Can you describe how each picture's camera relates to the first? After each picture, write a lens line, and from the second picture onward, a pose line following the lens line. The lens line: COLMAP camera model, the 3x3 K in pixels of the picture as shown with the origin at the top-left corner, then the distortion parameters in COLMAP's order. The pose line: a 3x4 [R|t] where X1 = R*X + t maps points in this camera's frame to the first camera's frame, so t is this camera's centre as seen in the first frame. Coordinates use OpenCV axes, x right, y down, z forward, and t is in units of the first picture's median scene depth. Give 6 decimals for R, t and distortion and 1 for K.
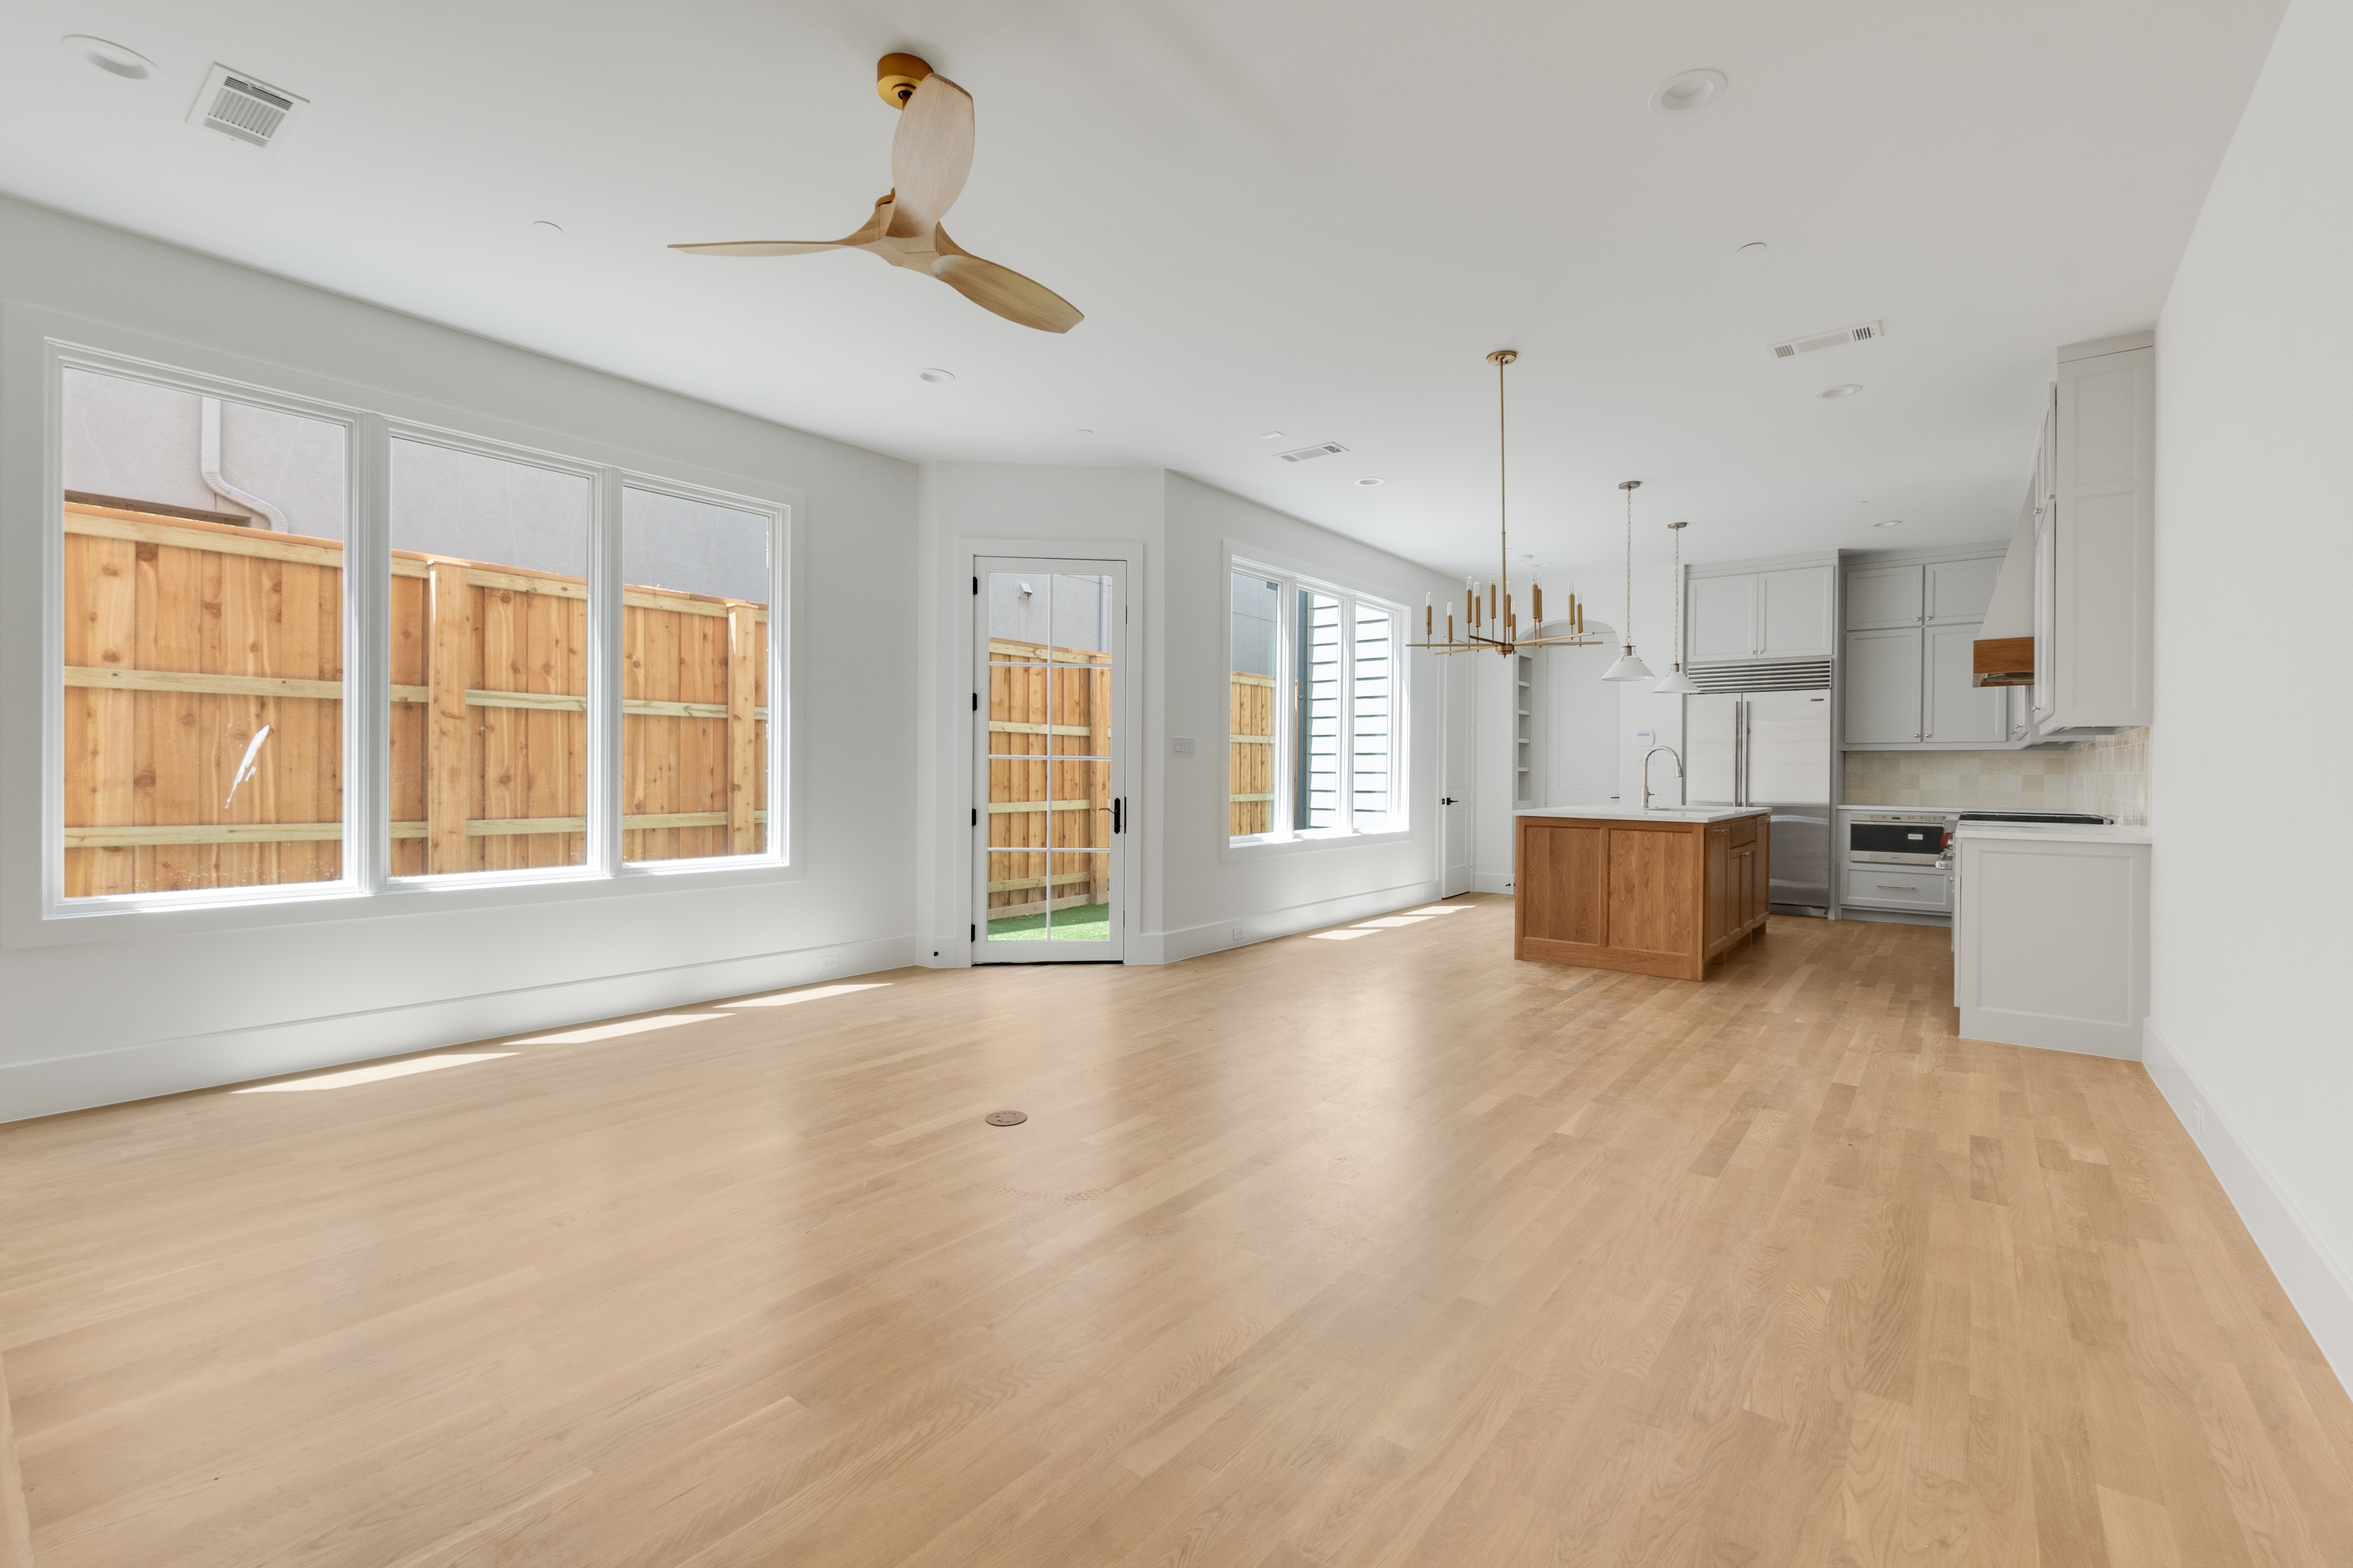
lens RADIAL K [[1011.1, 0, 1162.7], [0, 1011.1, 761.3], [0, 0, 1]] dist [-0.005341, 0.000668]
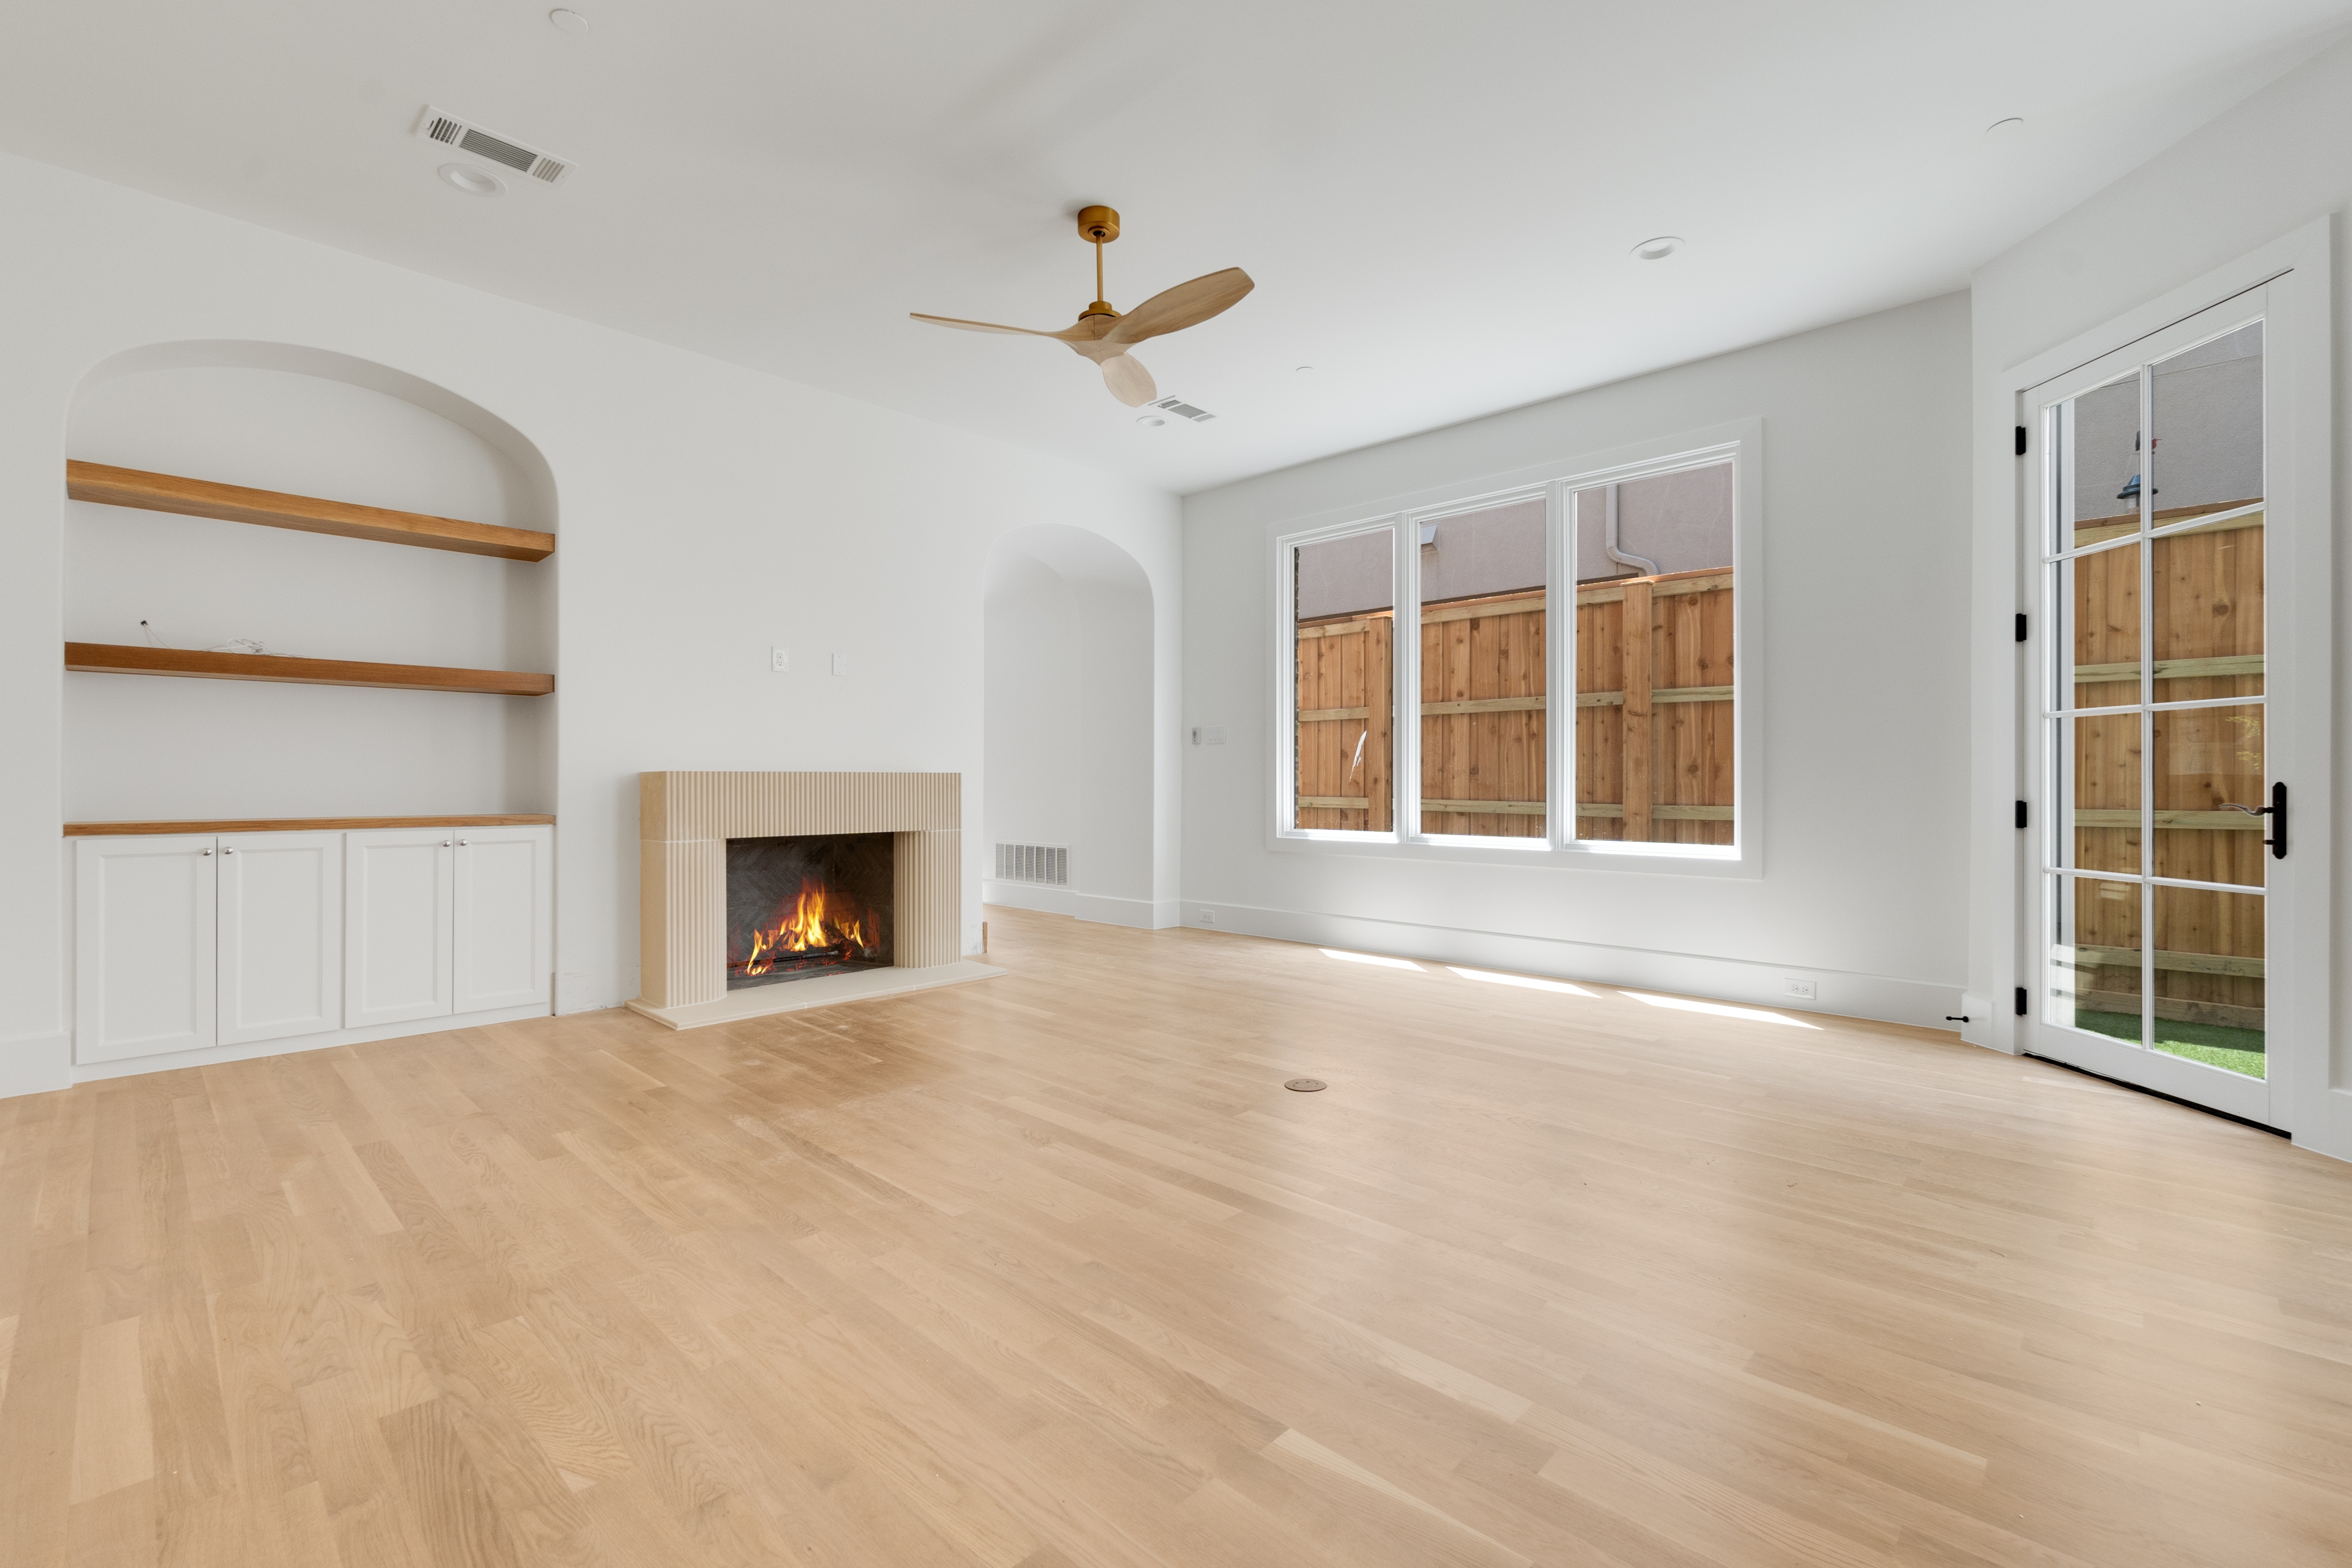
lens RADIAL K [[1010.7, 0, 1175.6], [0, 1010.7, 787.4], [0, 0, 1]] dist [-0.005341, 0.000668]
pose [[-0.085313, -0.001059, -0.996354, 0.603954], [0.008473, 0.999963, -0.001788, 0.044635], [0.996318, -0.008594, -0.085301, 0.688773]]
